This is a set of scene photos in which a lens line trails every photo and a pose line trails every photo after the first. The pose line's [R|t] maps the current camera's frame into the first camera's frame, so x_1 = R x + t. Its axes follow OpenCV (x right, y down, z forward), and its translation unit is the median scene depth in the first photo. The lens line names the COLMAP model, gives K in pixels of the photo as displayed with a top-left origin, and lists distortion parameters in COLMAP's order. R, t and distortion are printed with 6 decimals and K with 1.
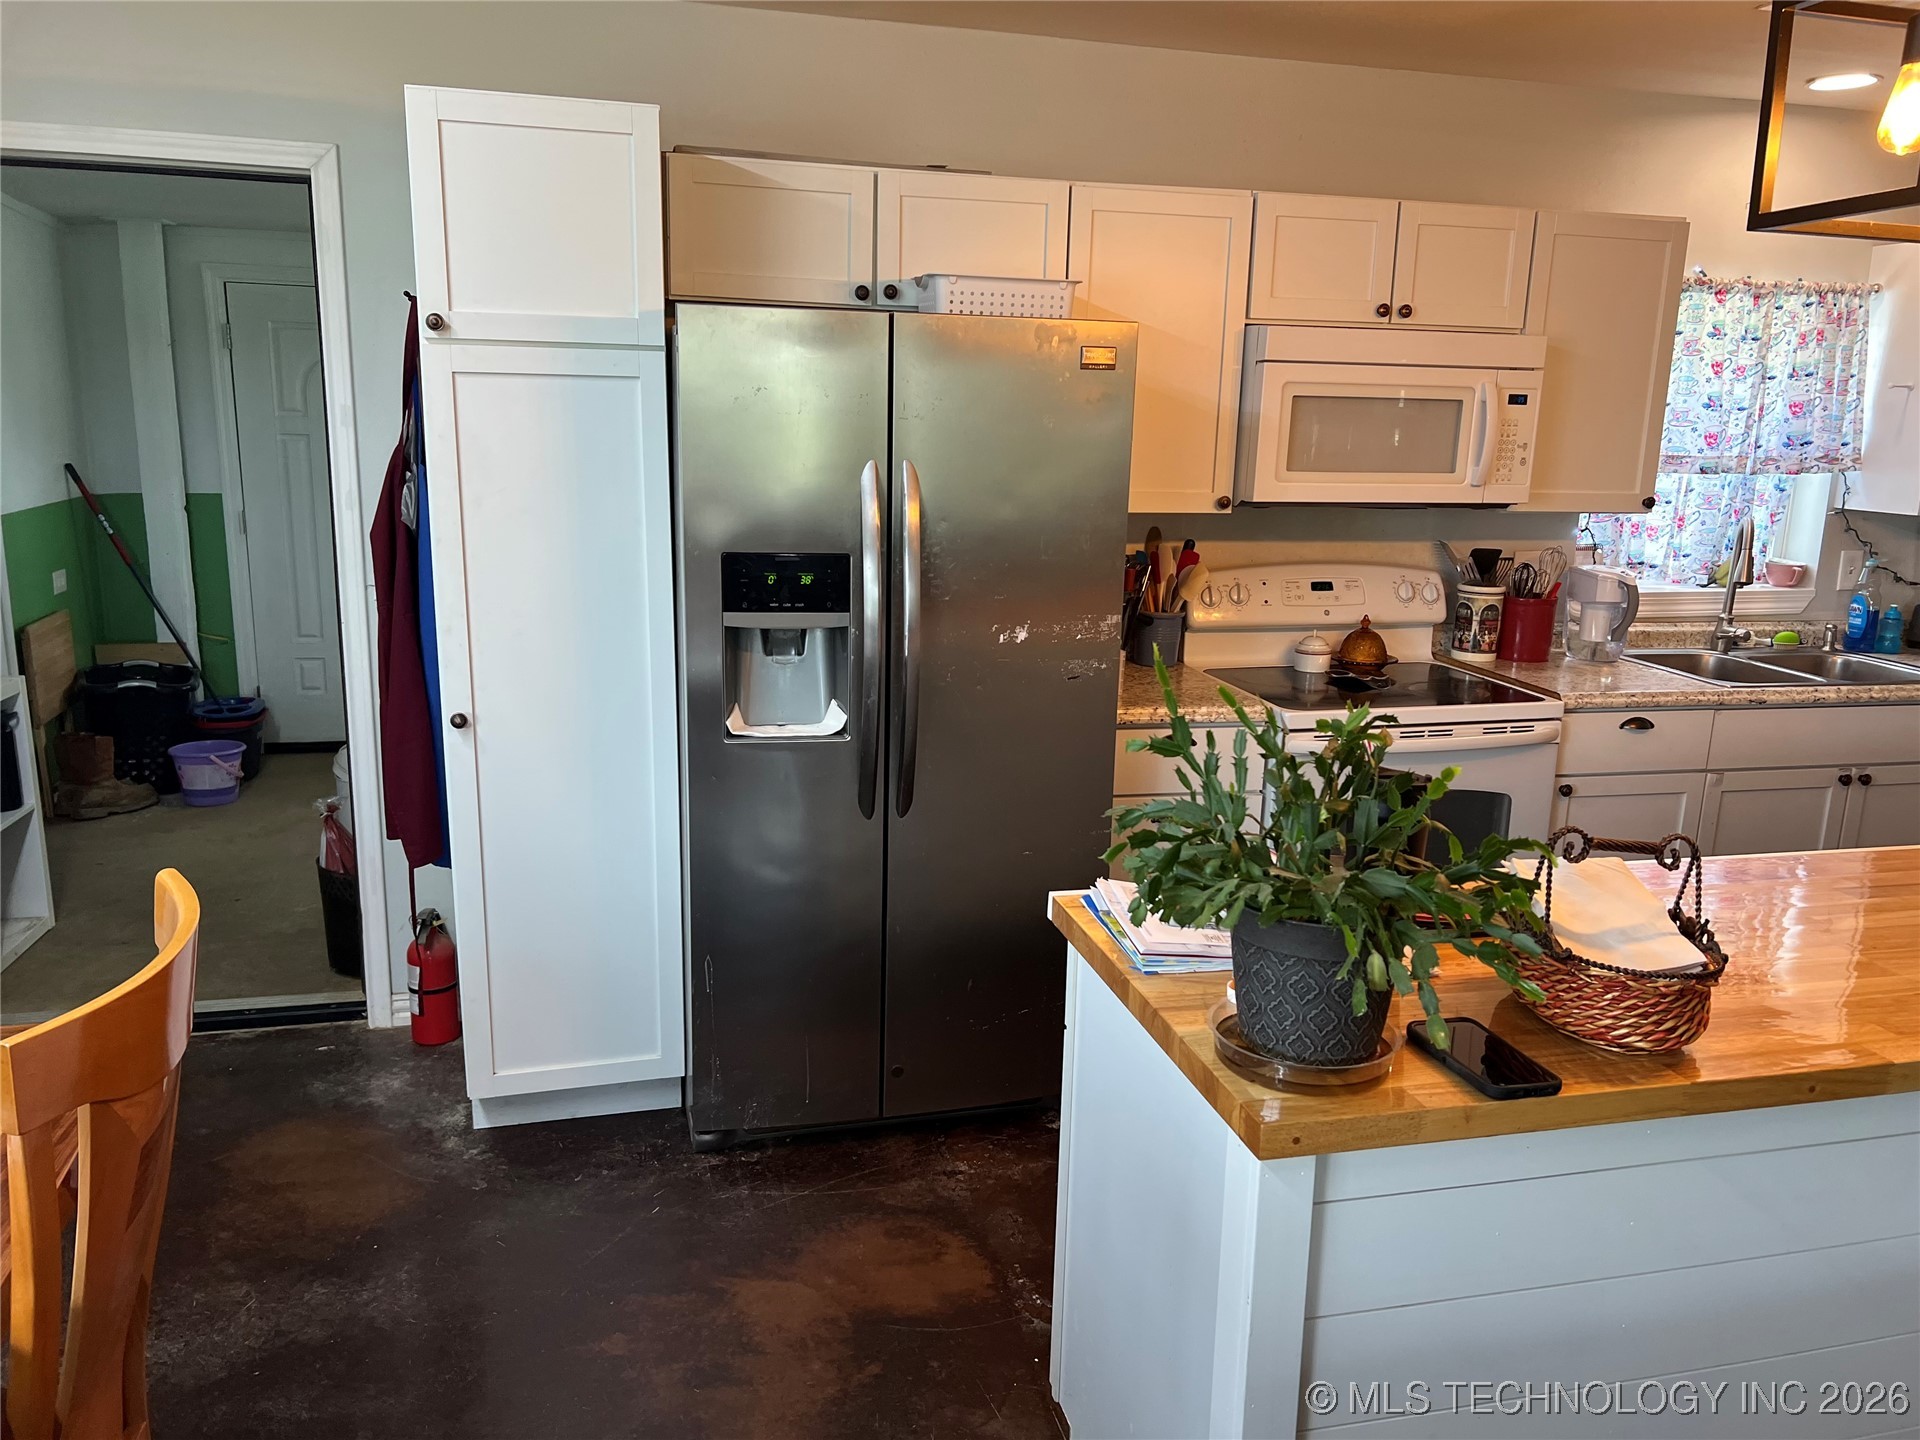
lens RADIAL K [[1437.4, 0, 978.3], [0, 1437.4, 723.5], [0, 0, 1]] dist [0.058836, -0.070794]
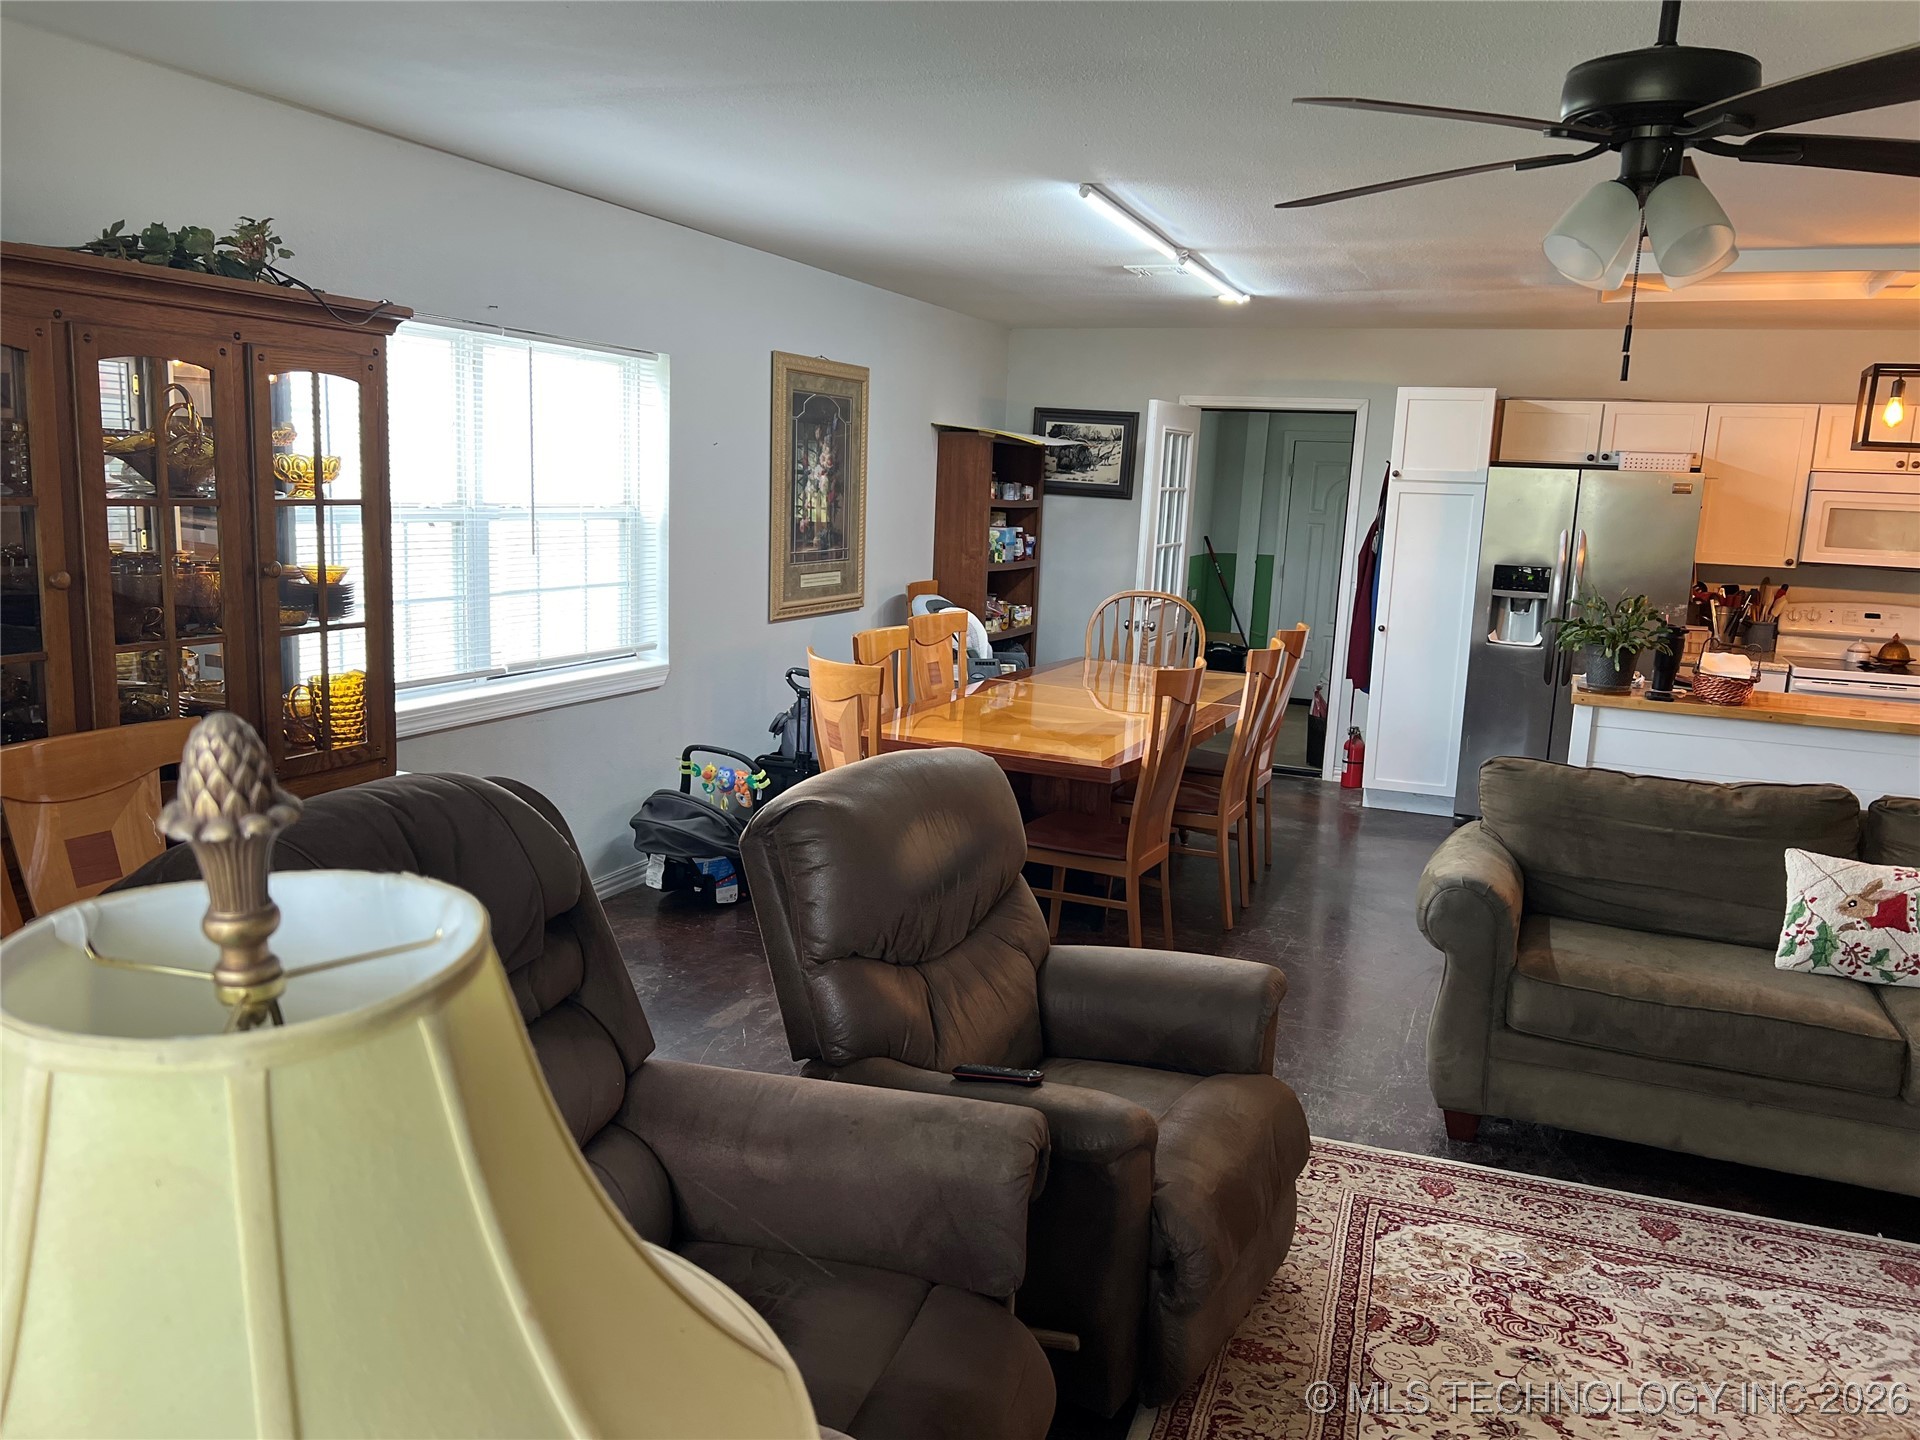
lens RADIAL K [[1437.4, 0, 961.8], [0, 1437.4, 733.3], [0, 0, 1]] dist [0.058836, -0.070794]
pose [[0.797758, 0.111778, -0.592527, 0.421984], [-0.151031, 0.988385, -0.016887, 0.244312], [0.583757, 0.102962, 0.805374, -1.062677]]
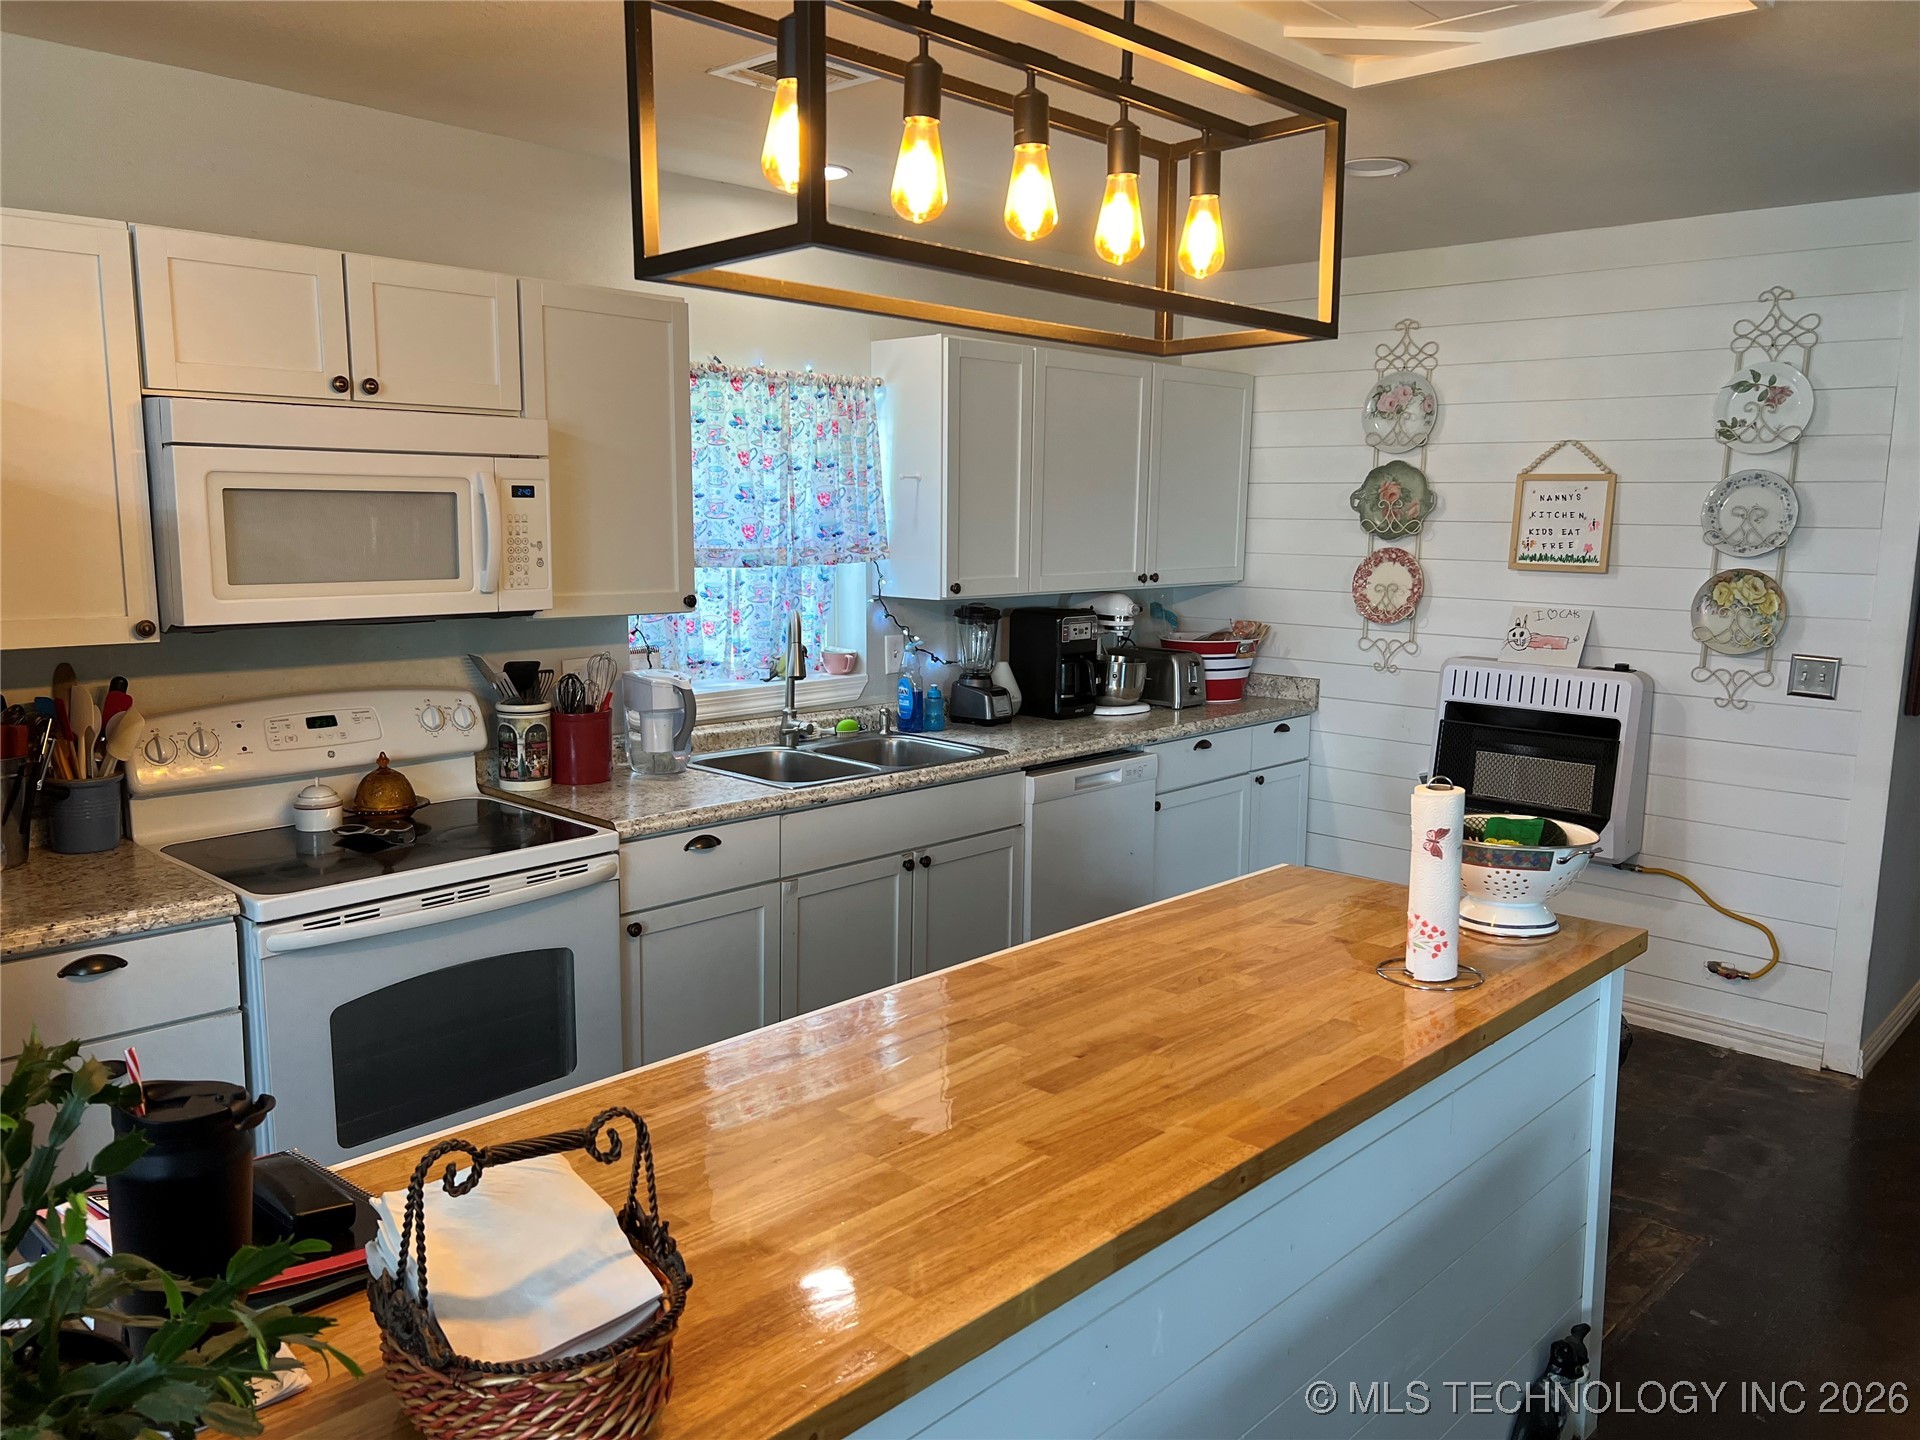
lens RADIAL K [[1437.4, 0, 975.9], [0, 1437.4, 734.4], [0, 0, 1]] dist [0.058836, -0.070794]
pose [[0.841999, -0.100388, 0.530057, 0.117401], [0.127679, 0.991702, -0.014999, -0.029934], [-0.524153, 0.080307, 0.847830, 0.127273]]
